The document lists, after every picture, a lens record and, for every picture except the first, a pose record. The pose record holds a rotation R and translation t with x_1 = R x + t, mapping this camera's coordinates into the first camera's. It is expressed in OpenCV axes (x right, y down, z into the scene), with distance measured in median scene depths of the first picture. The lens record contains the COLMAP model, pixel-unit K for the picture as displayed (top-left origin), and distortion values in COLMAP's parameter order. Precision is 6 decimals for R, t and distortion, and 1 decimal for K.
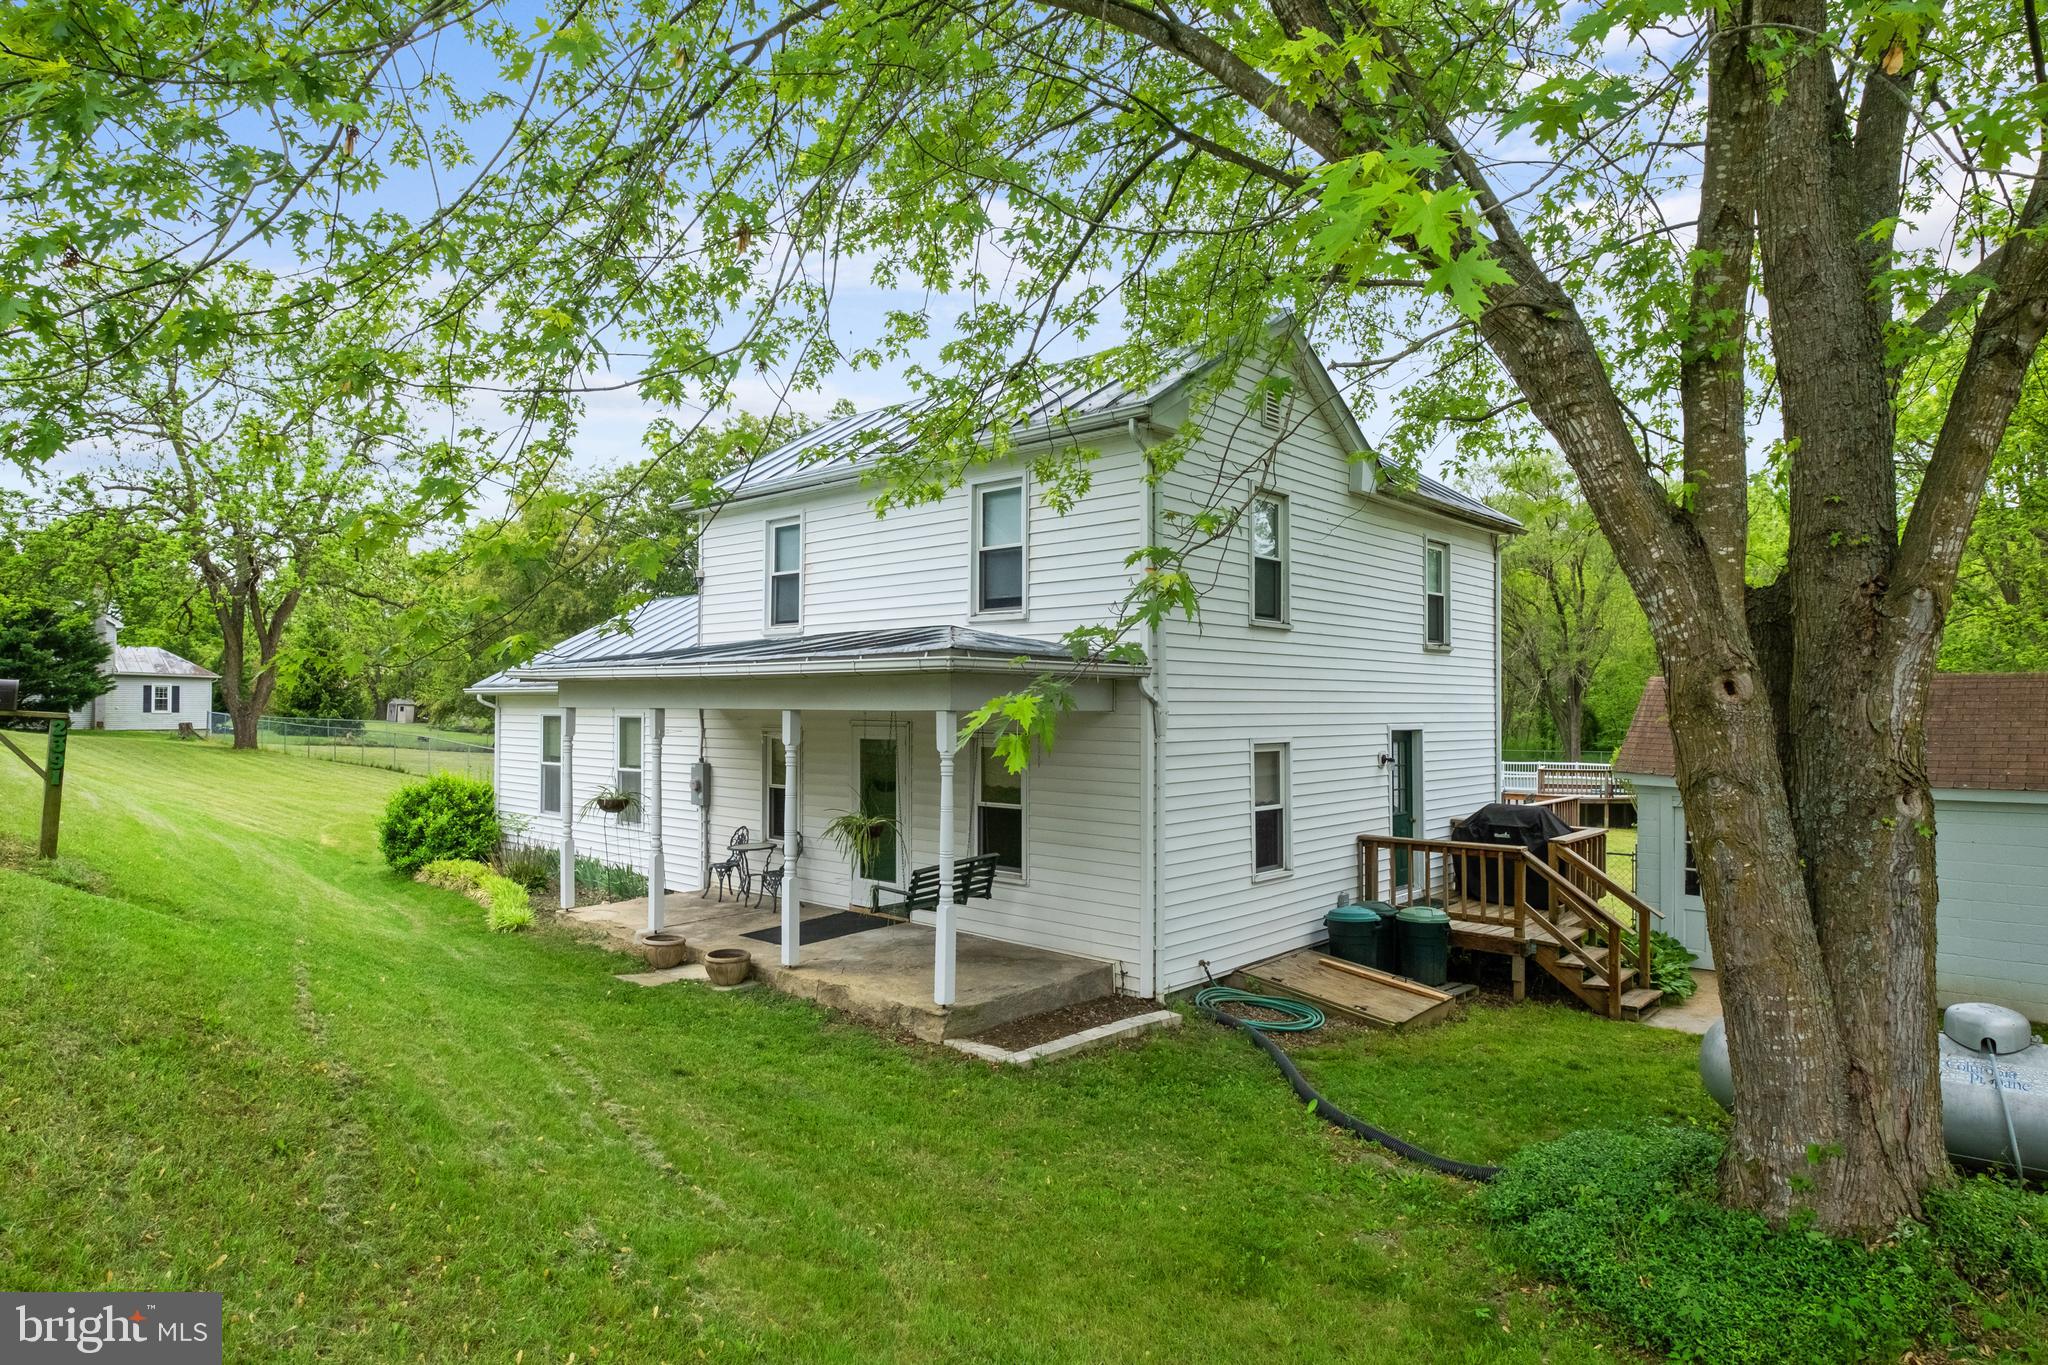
lens RADIAL K [[1156.9, 0, 1024.0], [0, 1156.9, 682.5], [0, 0, 1]] dist [-0.000534, -0.000001]
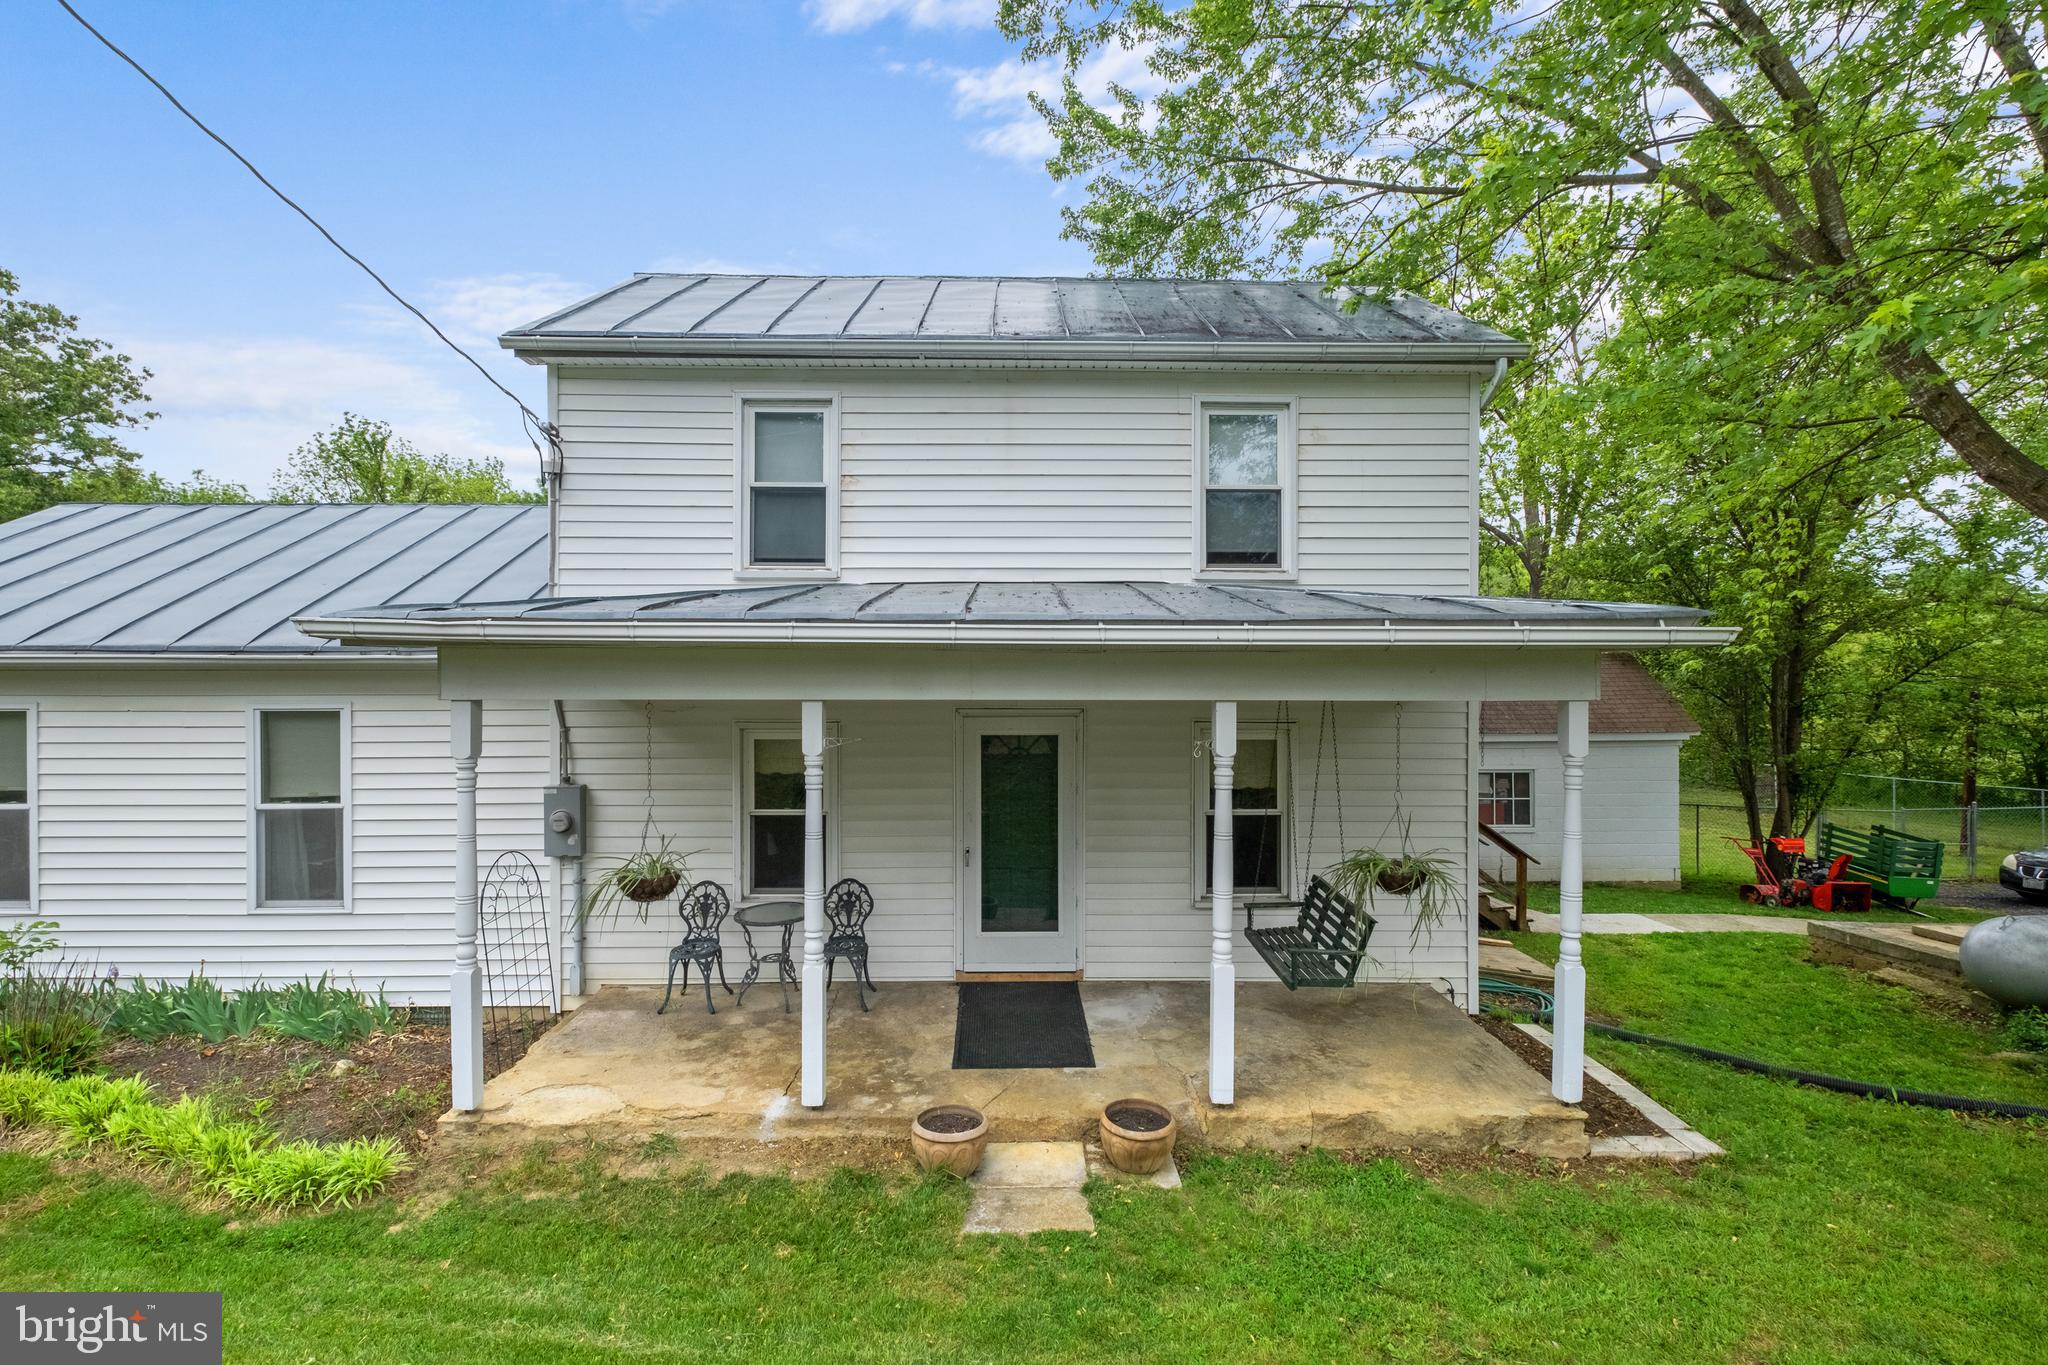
lens RADIAL K [[924.9, 0, 1024.0], [0, 924.9, 682.5], [0, 0, 1]] dist [0.013889, -0.000075]
pose [[0.720827, -0.012048, 0.693010, -0.455427], [-0.014539, 0.999366, 0.032497, -0.002469], [-0.692962, -0.033500, 0.720195, 0.510912]]
